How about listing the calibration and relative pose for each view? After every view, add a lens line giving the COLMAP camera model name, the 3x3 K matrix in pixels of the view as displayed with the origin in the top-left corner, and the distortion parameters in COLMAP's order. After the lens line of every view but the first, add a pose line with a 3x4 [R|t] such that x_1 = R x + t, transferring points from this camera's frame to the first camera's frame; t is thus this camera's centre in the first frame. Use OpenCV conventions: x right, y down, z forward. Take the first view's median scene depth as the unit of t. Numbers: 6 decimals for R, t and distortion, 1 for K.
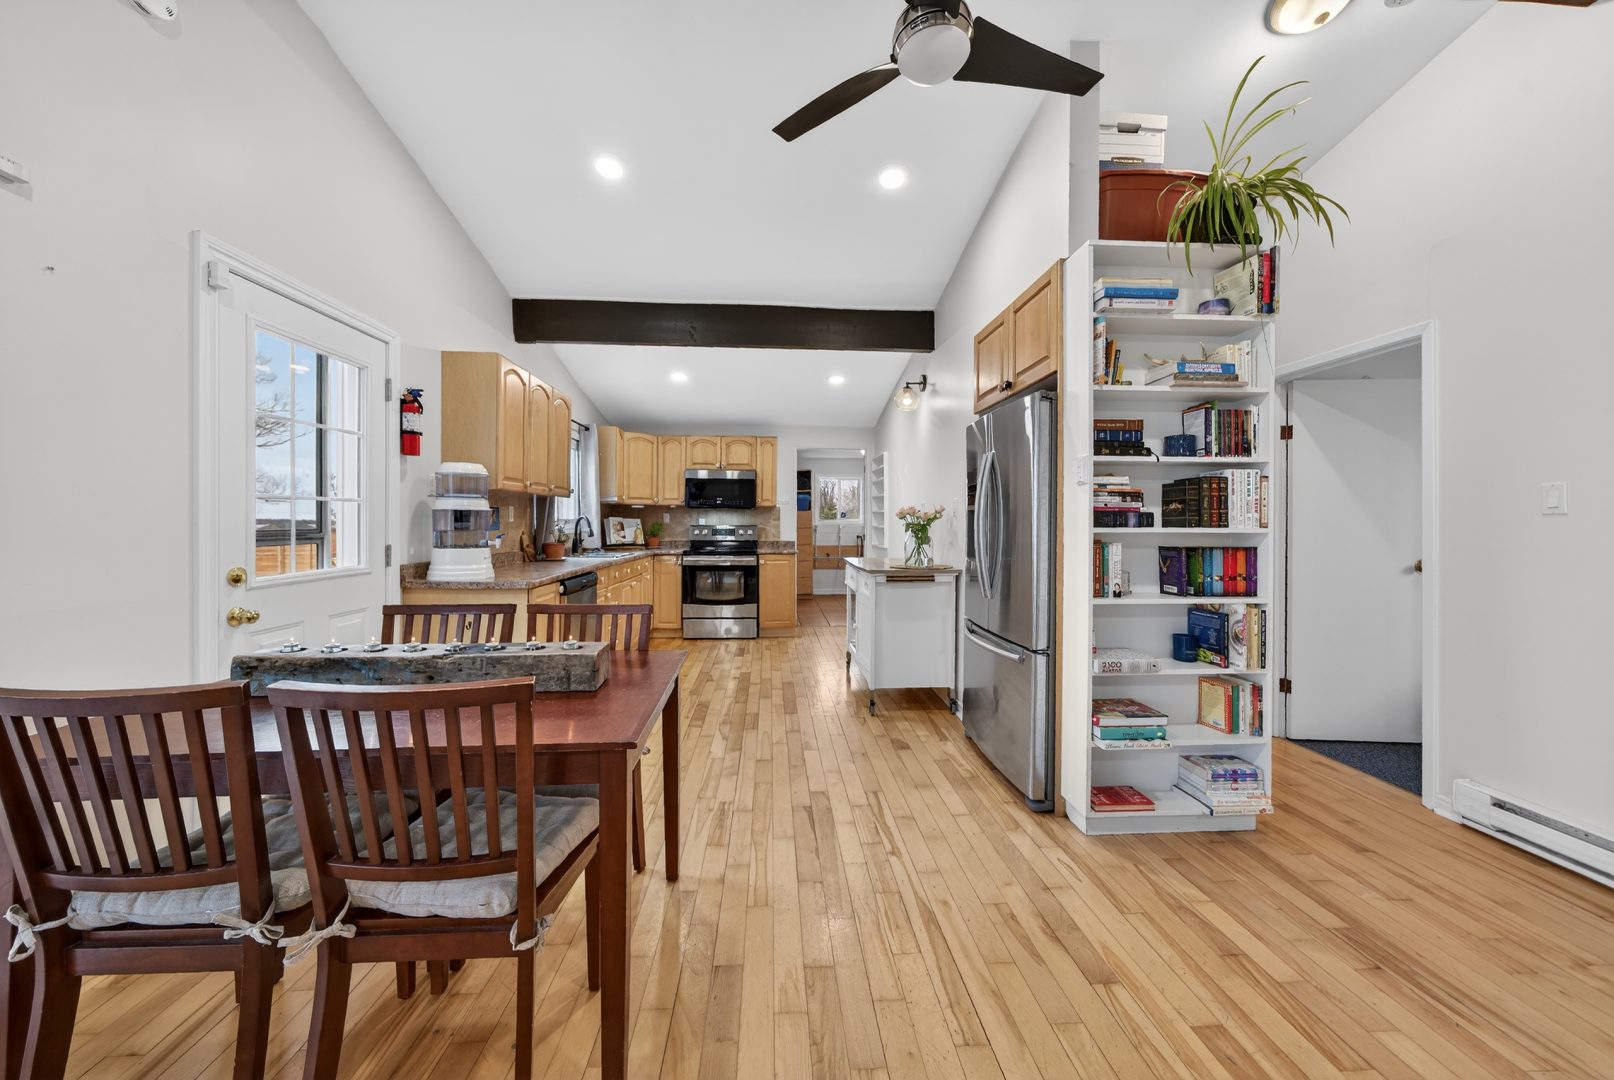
lens RADIAL K [[559.9, 0, 797.5], [0, 559.9, 526.5], [0, 0, 1]] dist [-0.000303, 0.000010]
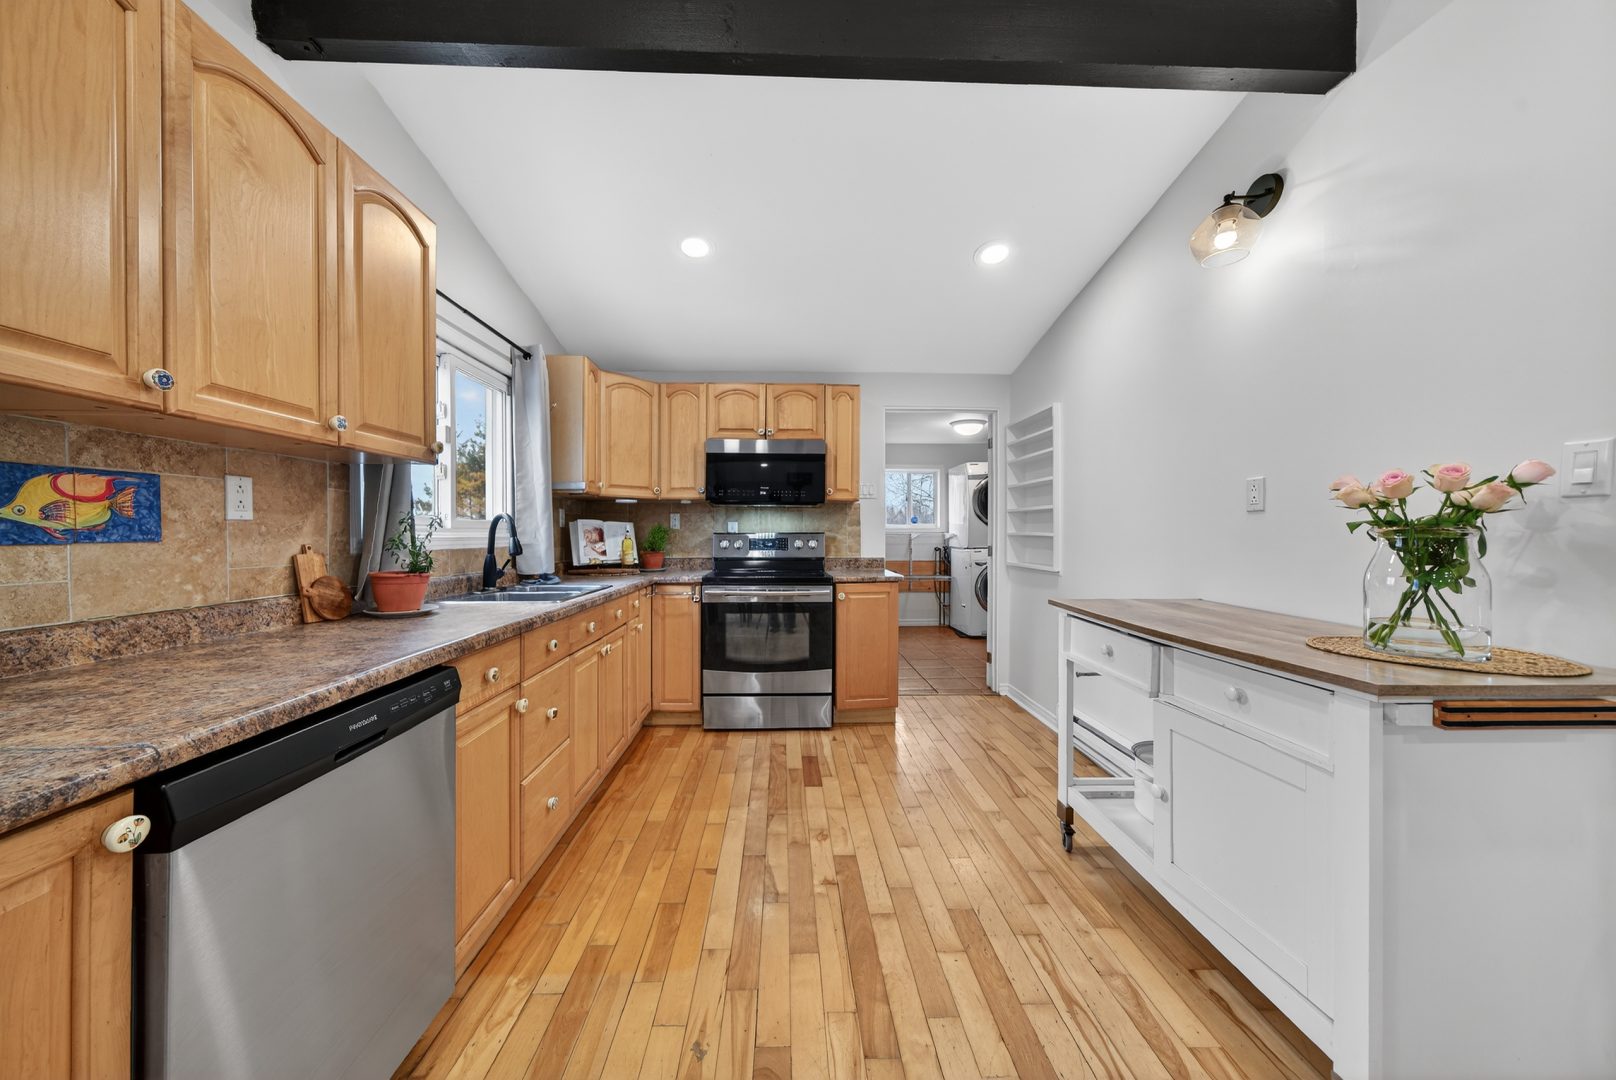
lens RADIAL K [[560.6, 0, 803.1], [0, 560.6, 540.3], [0, 0, 1]] dist [-0.000303, 0.000010]
pose [[0.999886, -0.001646, -0.014994, -0.089001], [0.001755, 0.999972, 0.007251, 0.001692], [0.014981, -0.007277, 0.999861, 0.408448]]
